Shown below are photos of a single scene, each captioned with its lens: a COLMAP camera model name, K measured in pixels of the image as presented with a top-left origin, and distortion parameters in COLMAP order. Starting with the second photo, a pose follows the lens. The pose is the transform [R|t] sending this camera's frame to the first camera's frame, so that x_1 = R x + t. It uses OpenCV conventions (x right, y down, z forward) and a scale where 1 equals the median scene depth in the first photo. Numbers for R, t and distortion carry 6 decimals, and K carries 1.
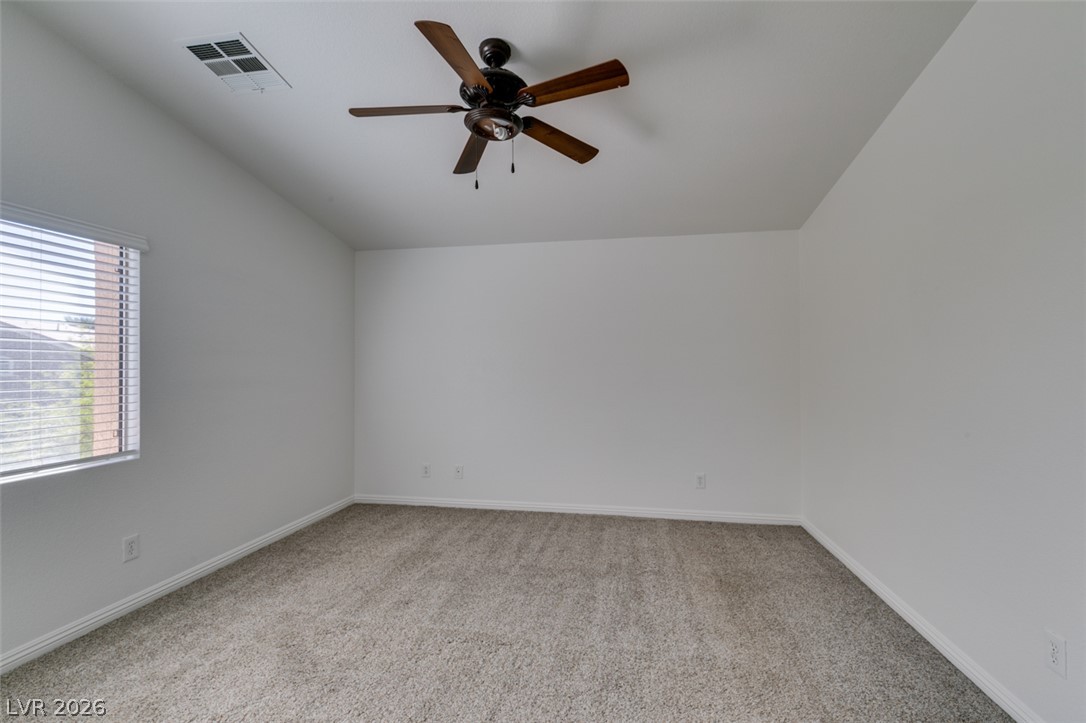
lens RADIAL K [[487.3, 0, 544.2], [0, 487.3, 367.9], [0, 0, 1]] dist [-0.000193, -0.000367]
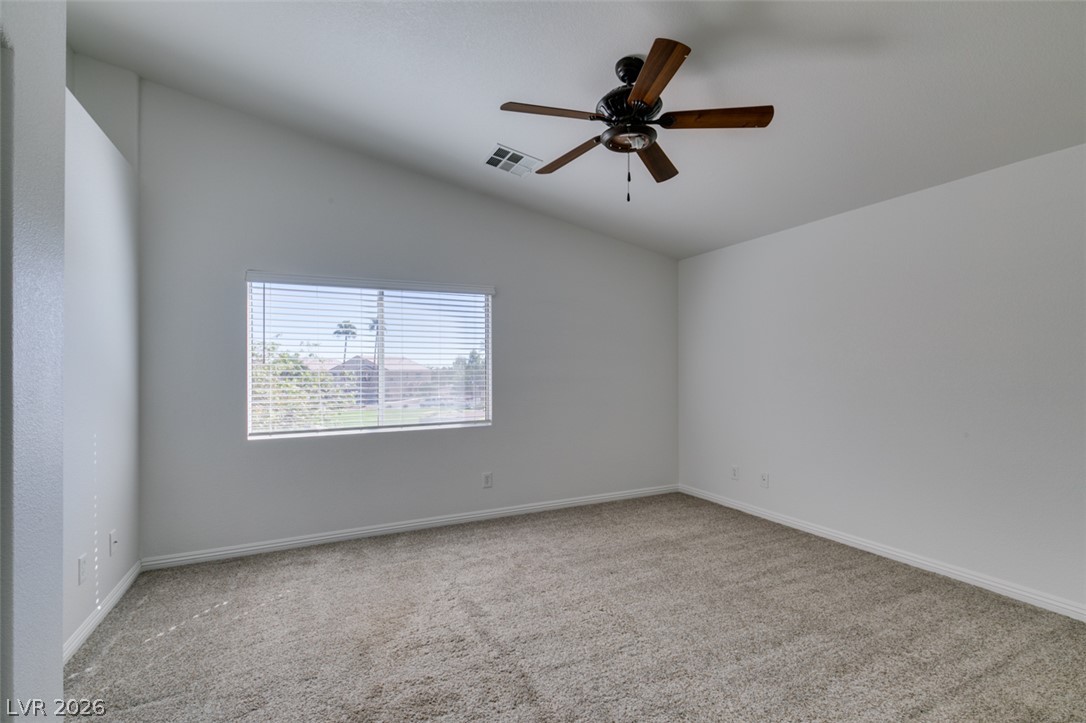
lens RADIAL K [[487.3, 0, 539.3], [0, 487.3, 370.6], [0, 0, 1]] dist [-0.000193, -0.000367]
pose [[0.588324, 0.001576, -0.808624, 0.454059], [0.003424, 0.999984, 0.004439, -0.000174], [0.808618, -0.005380, 0.588309, 0.155043]]
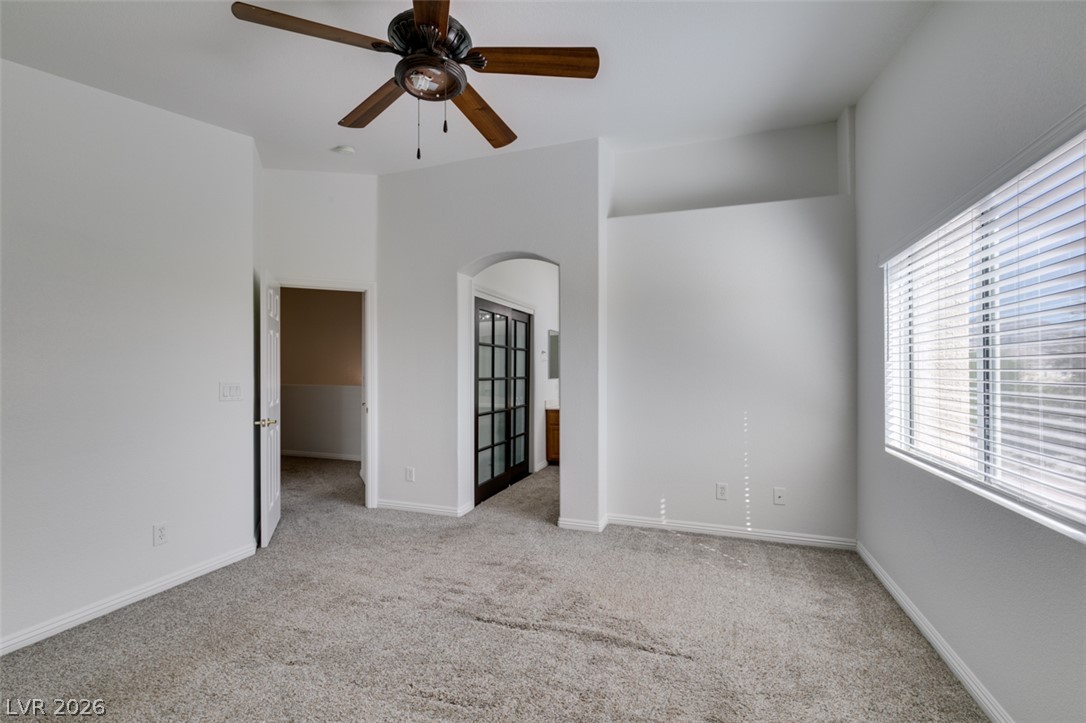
lens RADIAL K [[487.3, 0, 542.2], [0, 487.3, 358.8], [0, 0, 1]] dist [-0.000193, -0.000367]
pose [[-0.987092, 0.007814, 0.159961, -0.300199], [0.004849, 0.999809, -0.018915, -0.004832], [-0.160078, -0.017895, -0.986942, 1.281442]]
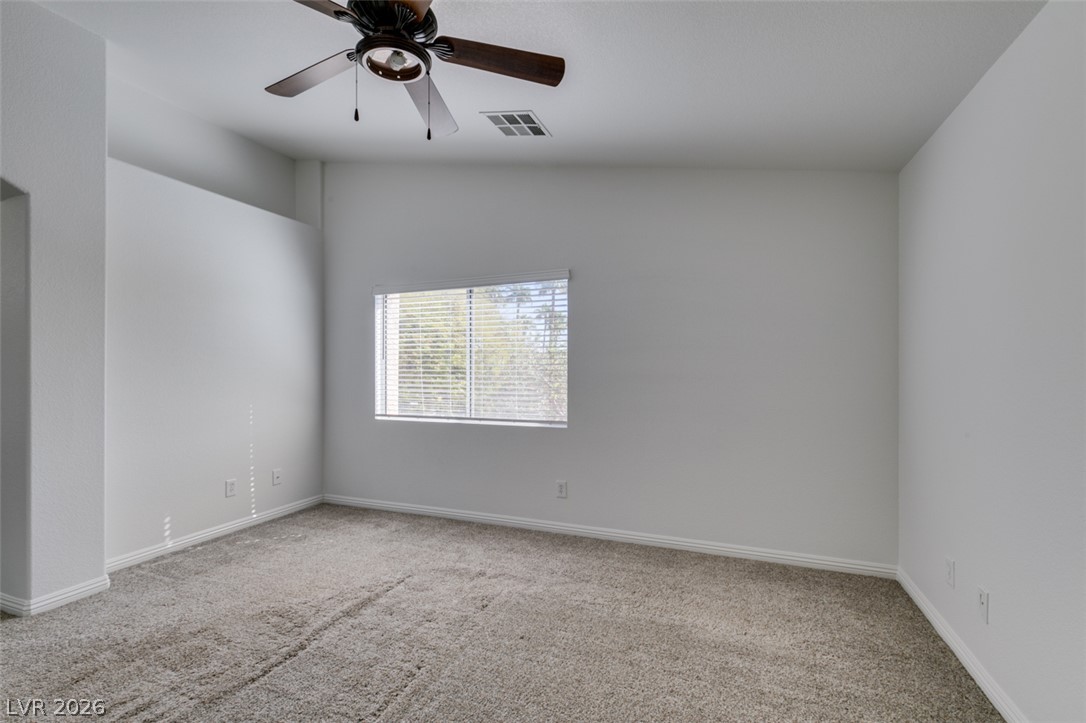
lens RADIAL K [[487.3, 0, 536.9], [0, 487.3, 367.7], [0, 0, 1]] dist [-0.000193, -0.000367]
pose [[-0.203673, 0.010736, -0.978980, 0.456961], [0.002418, 0.999942, 0.010462, -0.002037], [0.979036, -0.000236, -0.203687, 0.991887]]
